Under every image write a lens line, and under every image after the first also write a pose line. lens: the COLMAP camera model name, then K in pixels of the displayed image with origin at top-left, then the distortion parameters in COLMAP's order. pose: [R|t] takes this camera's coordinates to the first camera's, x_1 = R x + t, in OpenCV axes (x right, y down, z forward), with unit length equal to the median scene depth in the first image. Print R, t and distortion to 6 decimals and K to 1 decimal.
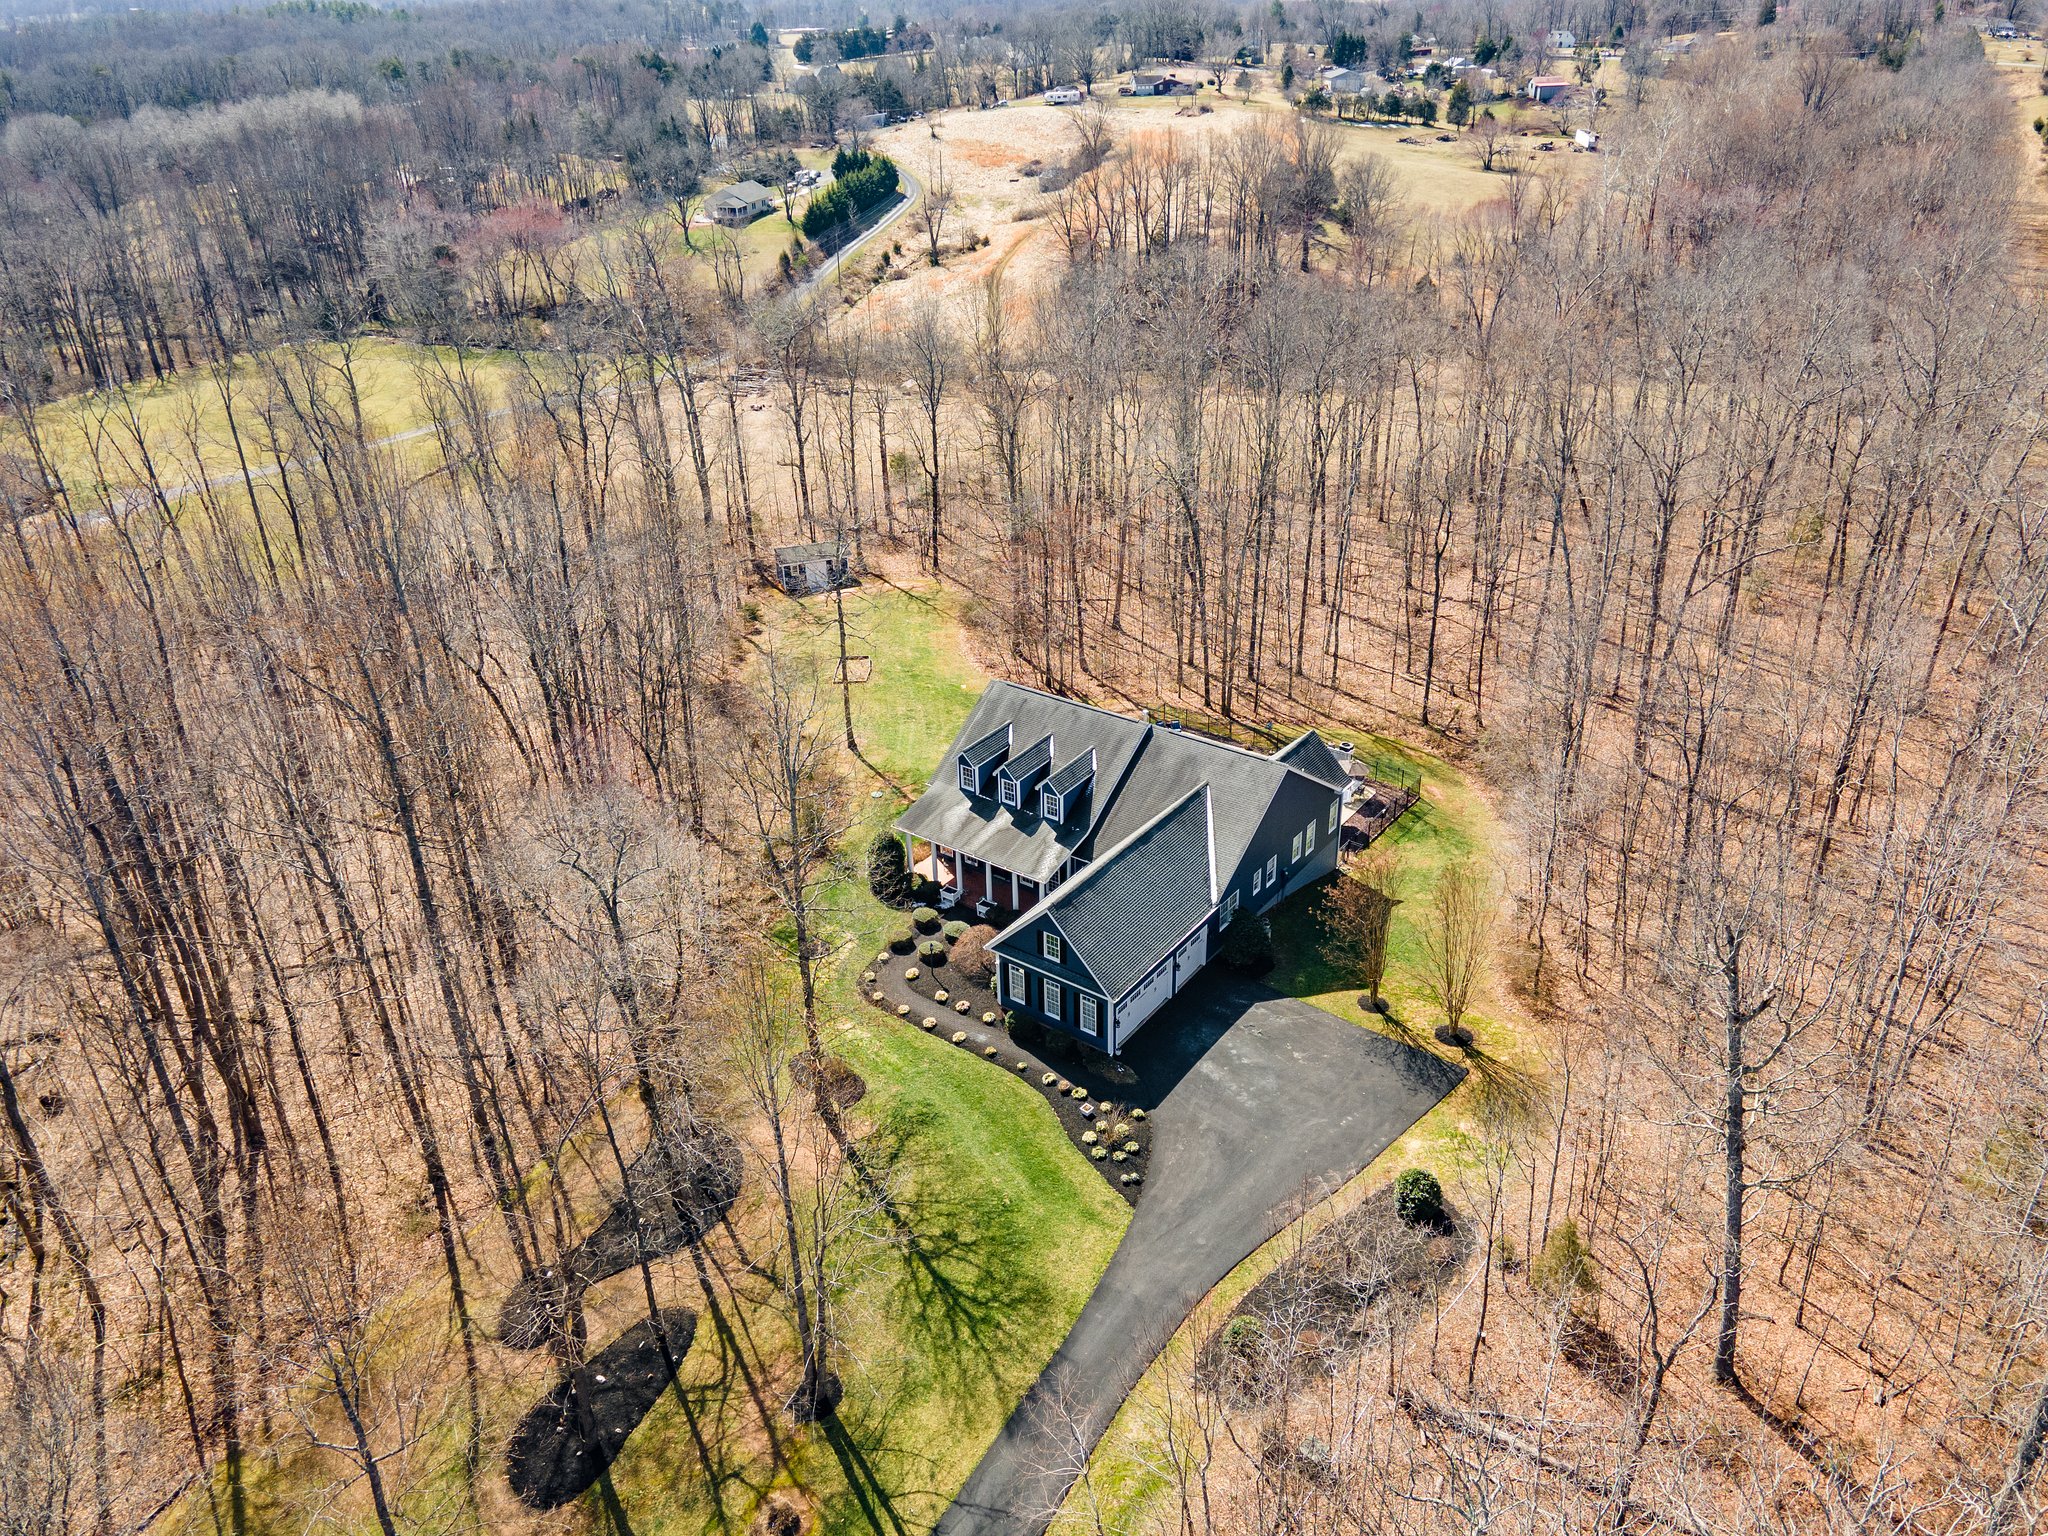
lens RADIAL K [[1479.1, 0, 1023.4], [0, 1479.1, 758.5], [0, 0, 1]] dist [0.021047, 0.028806]
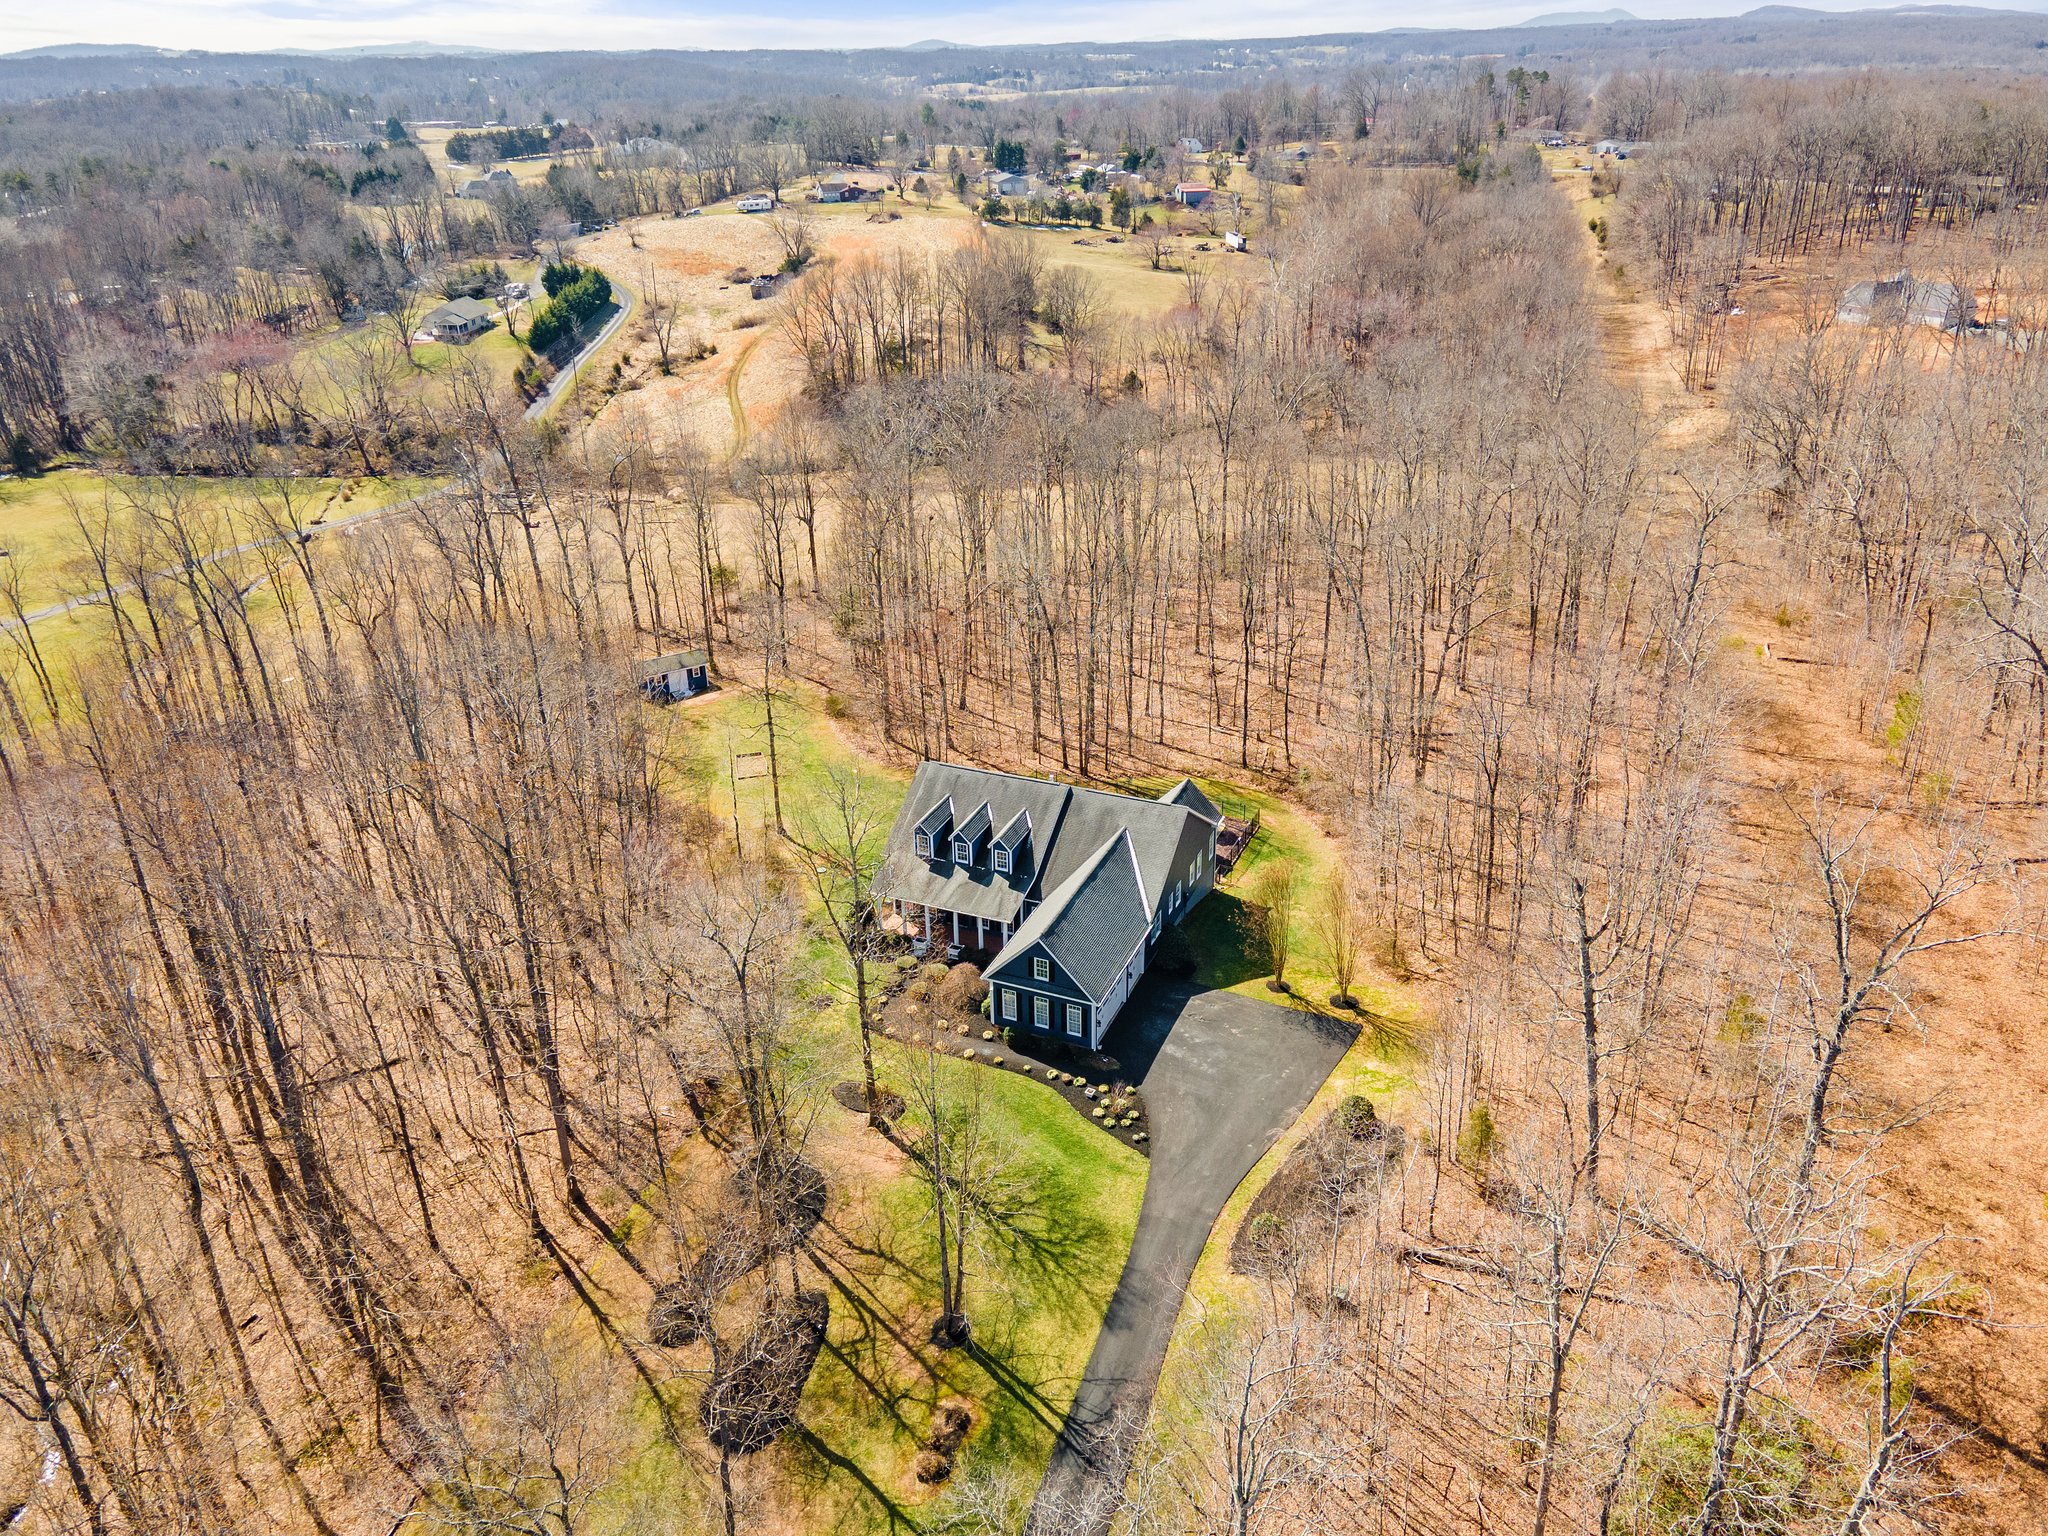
lens RADIAL K [[1479.1, 0, 1021.7], [0, 1479.1, 756.6], [0, 0, 1]] dist [0.021047, 0.028806]
pose [[0.975352, -0.090467, 0.201256, -0.168160], [0.100235, 0.994204, -0.038866, -0.003184], [-0.196573, 0.058081, 0.978767, -0.167505]]
